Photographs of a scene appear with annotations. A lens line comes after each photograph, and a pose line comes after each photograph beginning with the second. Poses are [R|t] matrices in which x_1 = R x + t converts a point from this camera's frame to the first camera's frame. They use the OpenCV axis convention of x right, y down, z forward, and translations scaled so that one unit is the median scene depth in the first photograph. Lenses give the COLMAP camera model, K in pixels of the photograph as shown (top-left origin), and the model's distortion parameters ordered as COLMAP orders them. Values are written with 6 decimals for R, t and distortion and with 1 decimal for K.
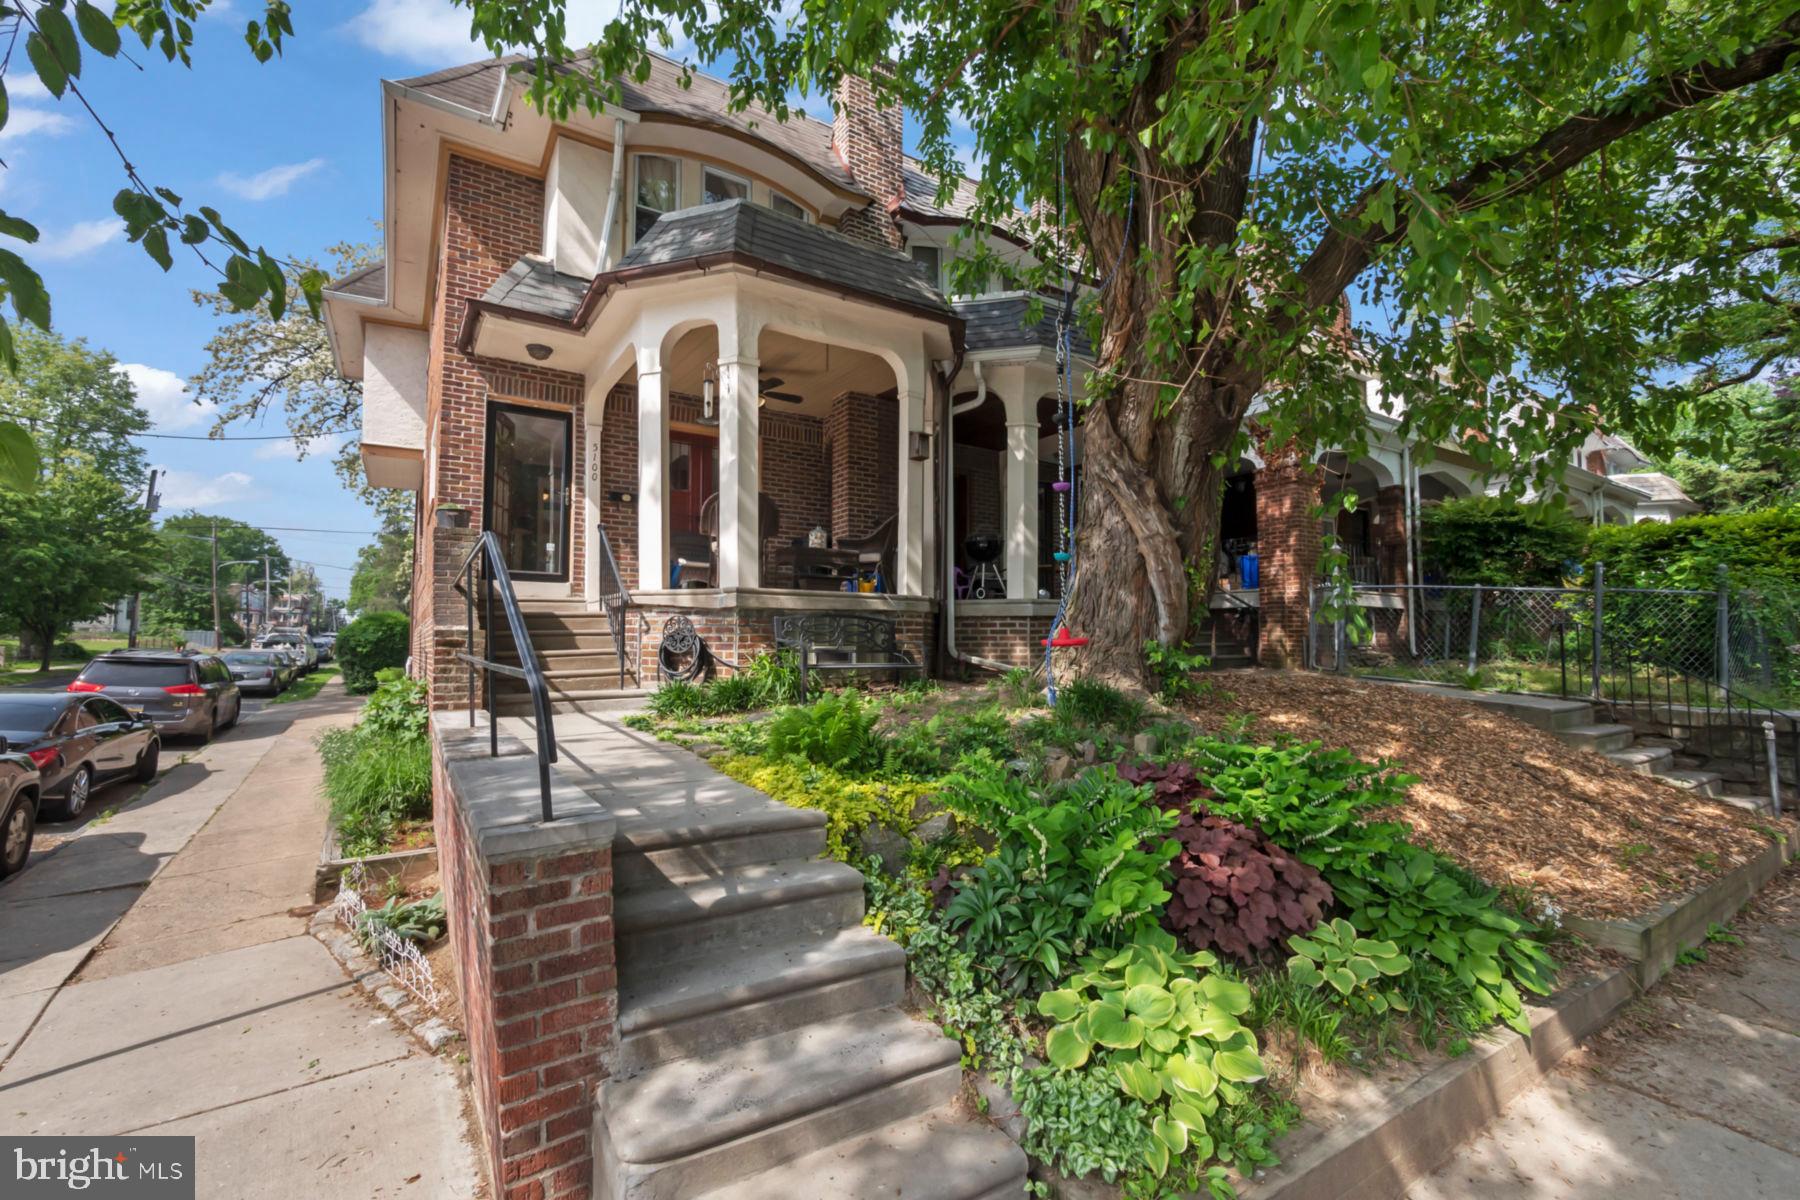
lens RADIAL K [[769.1, 0, 885.9], [0, 769.1, 593.1], [0, 0, 1]] dist [-0.003839, -0.000354]
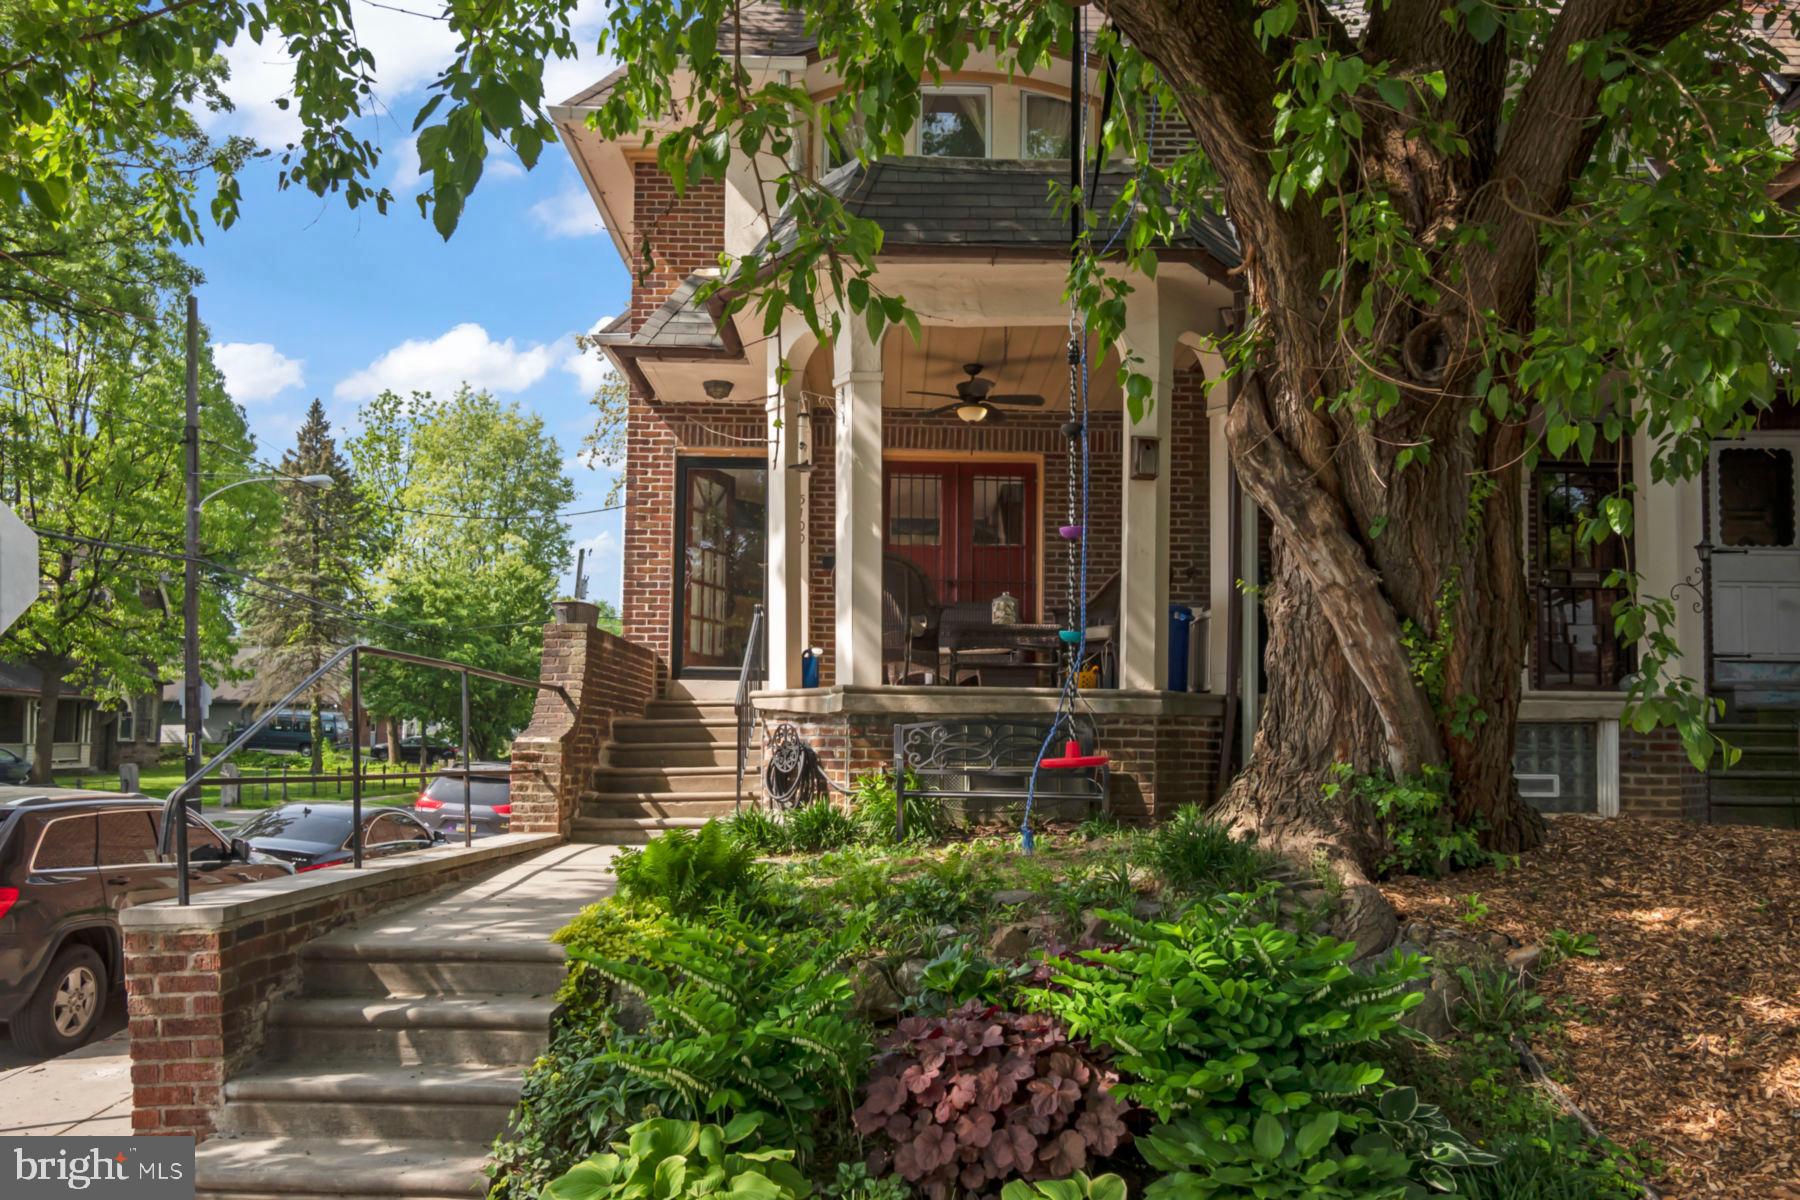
lens RADIAL K [[1287.3, 0, 894.8], [0, 1287.3, 670.0], [0, 0, 1]] dist [-0.004151, -0.002456]
pose [[0.847535, -0.028174, -0.529992, 0.453853], [0.023895, 0.999603, -0.014927, -0.002359], [0.530202, -0.000013, 0.847871, -0.026556]]
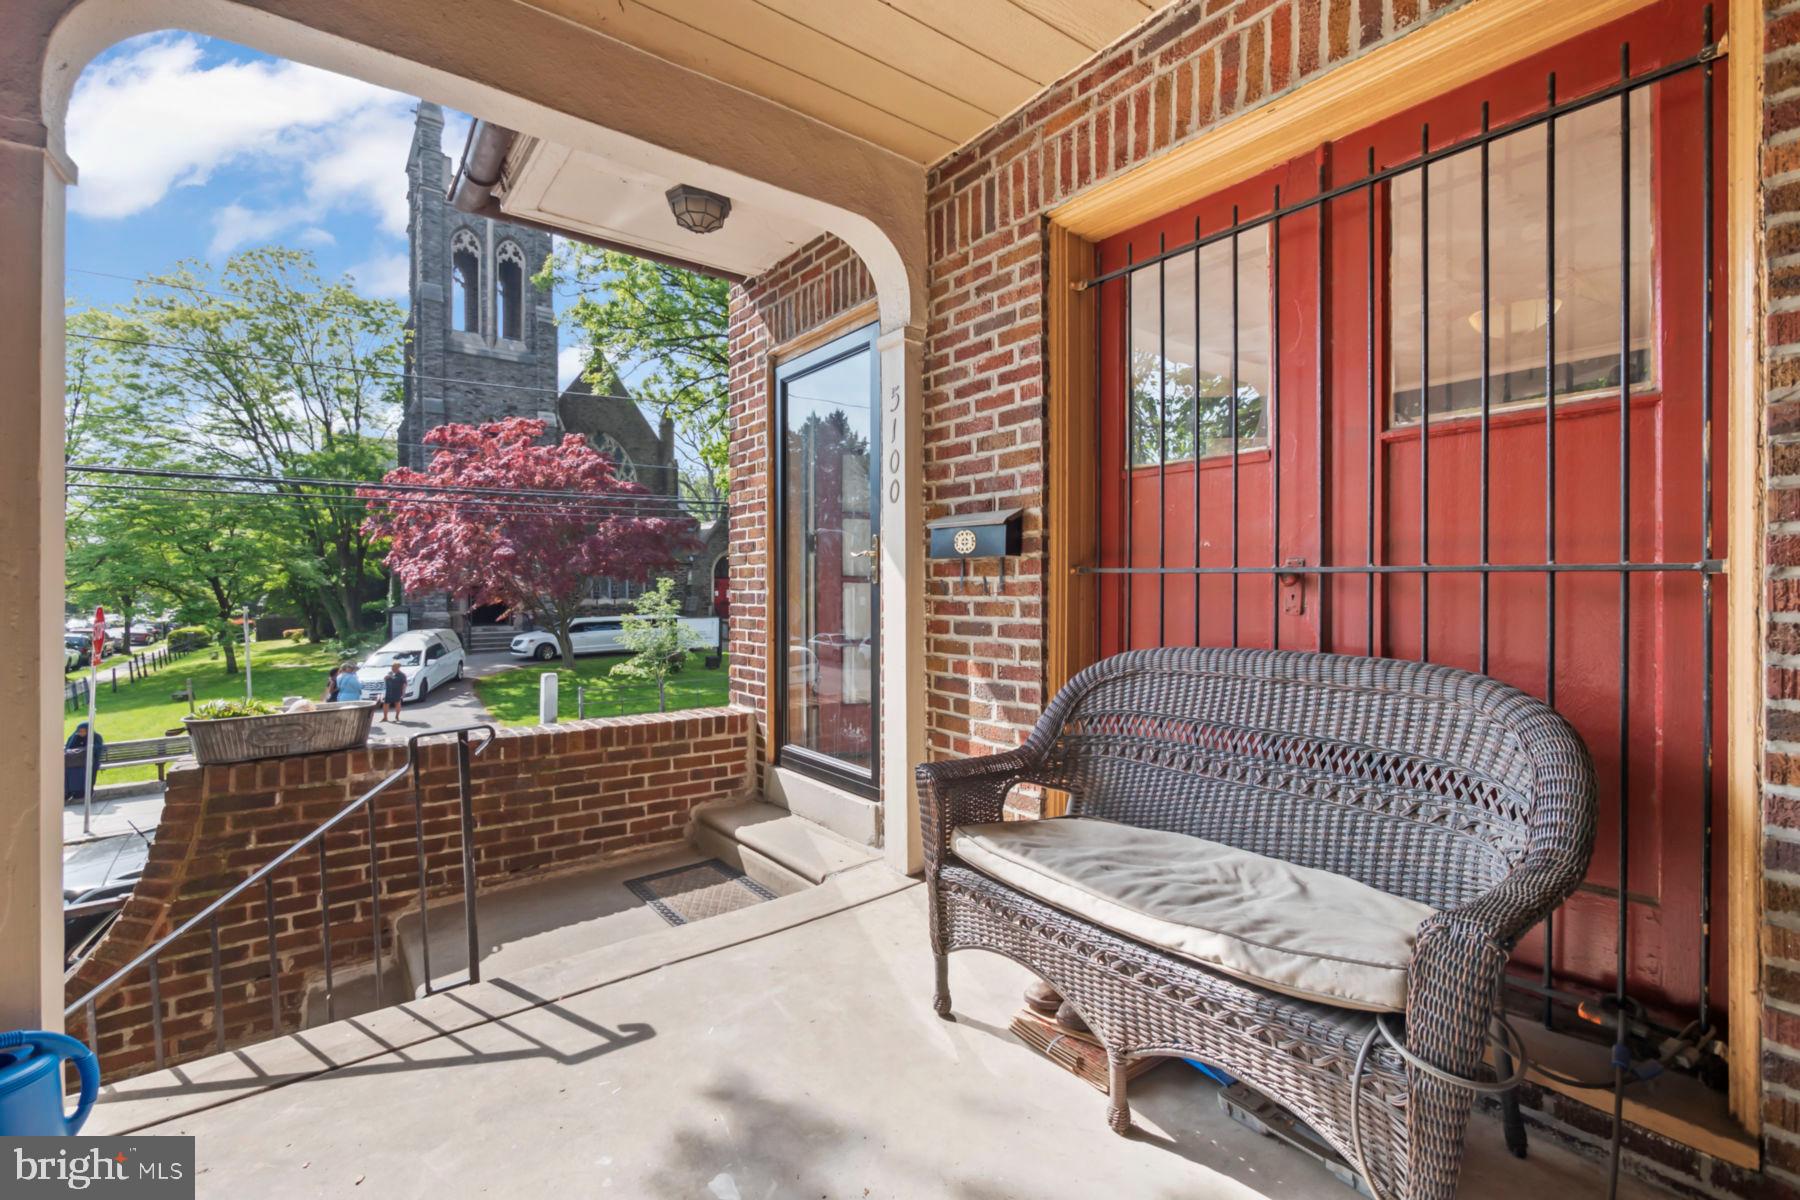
lens RADIAL K [[794.8, 0, 899.8], [0, 794.8, 583.1], [0, 0, 1]] dist [-0.001311, 0.000076]
pose [[0.074753, -0.001318, -0.997201, -0.055269], [0.065301, 0.997859, 0.003576, -0.142393], [0.995062, -0.065386, 0.074679, 1.216291]]
